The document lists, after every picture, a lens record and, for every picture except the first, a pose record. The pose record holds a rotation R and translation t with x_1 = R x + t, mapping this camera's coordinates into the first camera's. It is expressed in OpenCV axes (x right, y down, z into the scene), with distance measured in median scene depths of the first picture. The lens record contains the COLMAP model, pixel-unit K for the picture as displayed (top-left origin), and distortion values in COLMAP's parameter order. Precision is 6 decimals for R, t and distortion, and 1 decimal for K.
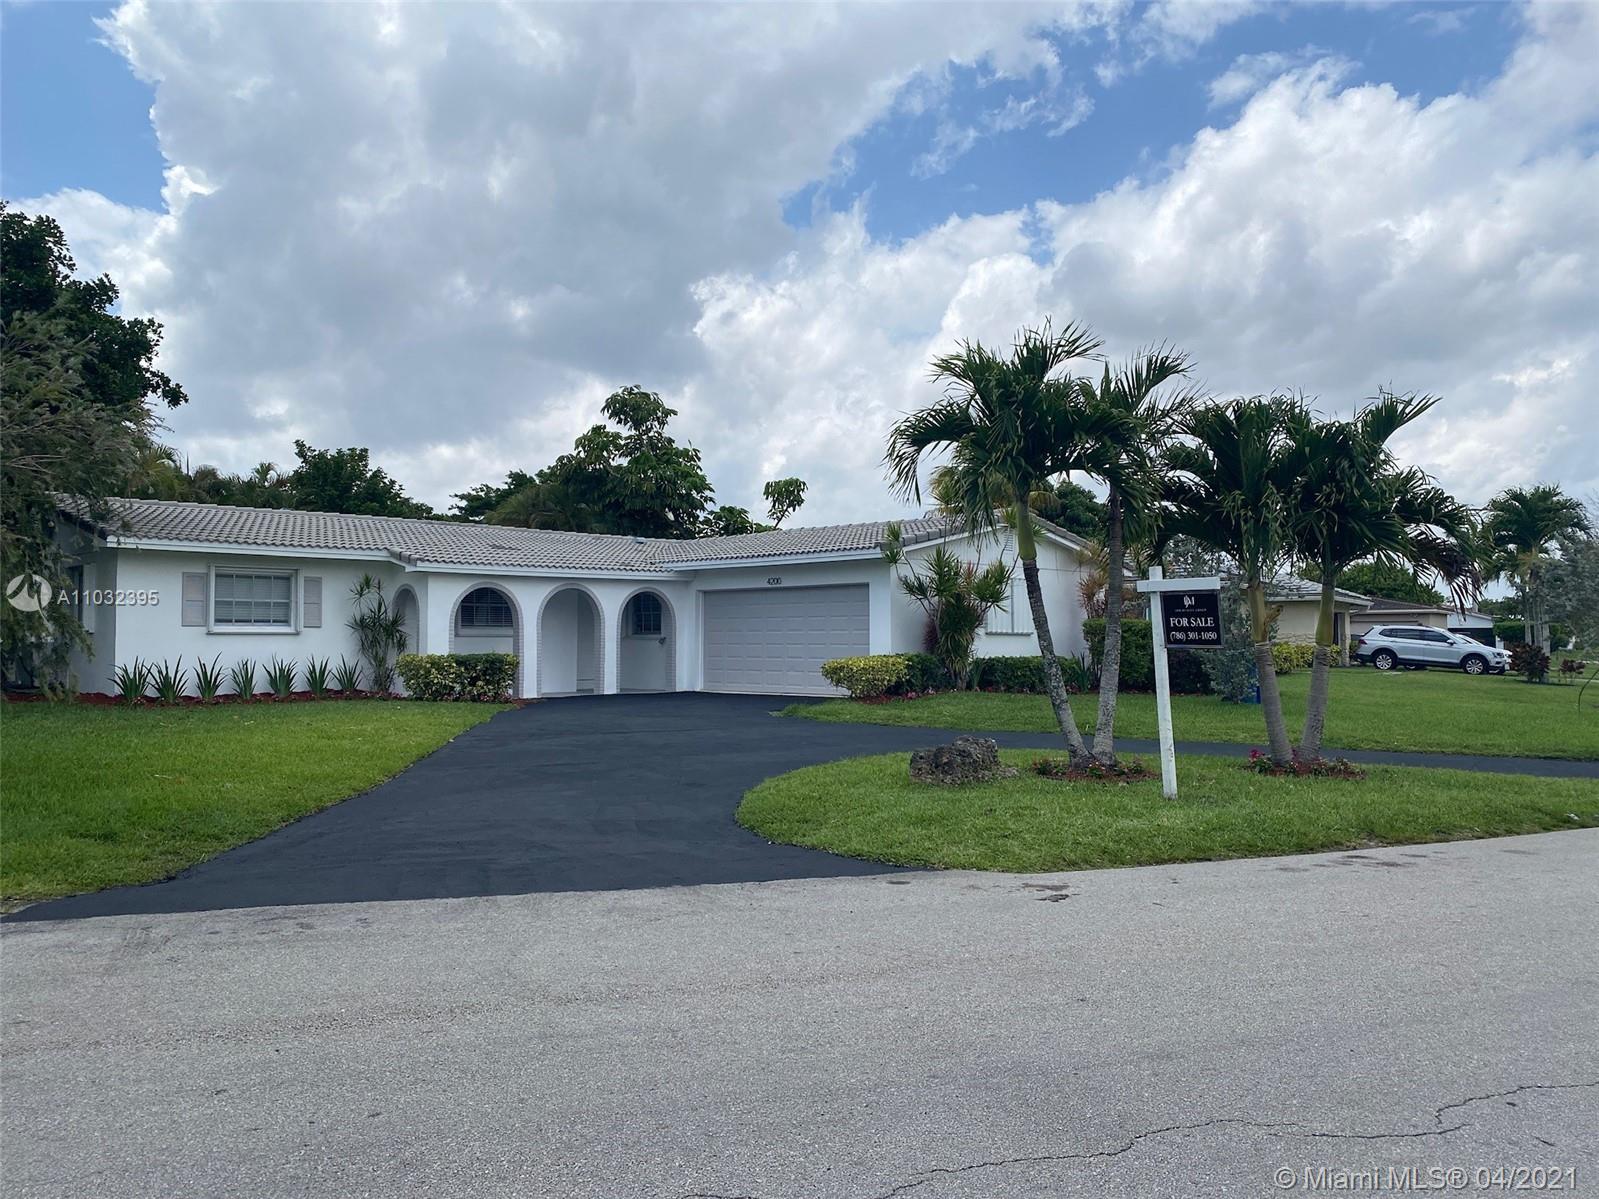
lens RADIAL K [[1218.0, 0, 797.6], [0, 1218.0, 576.0], [0, 0, 1]] dist [0.004508, -0.000316]
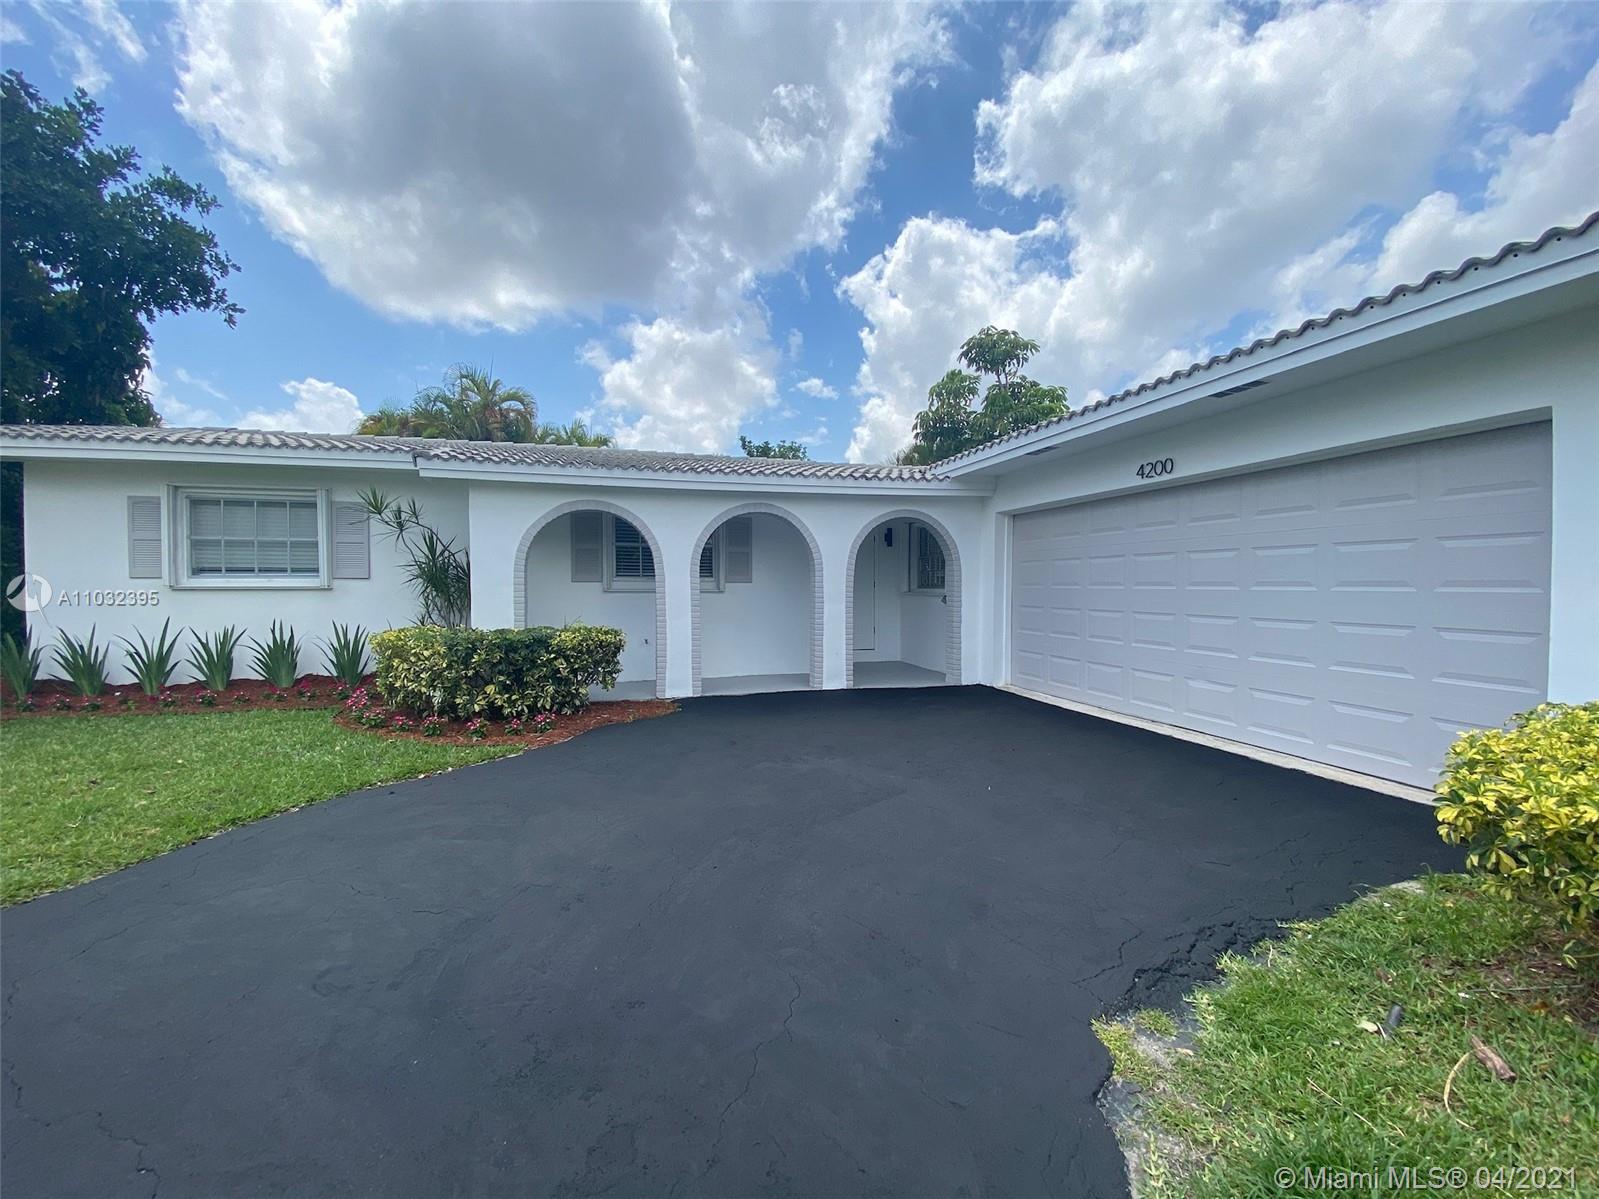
lens RADIAL K [[646.8, 0, 797.4], [0, 646.8, 598.5], [0, 0, 1]] dist [0.036024, -0.028285]
pose [[0.865806, 0.011547, -0.500247, -0.012426], [0.024970, 0.997491, 0.066241, 0.031184], [0.499757, -0.069843, 0.863345, 0.723037]]
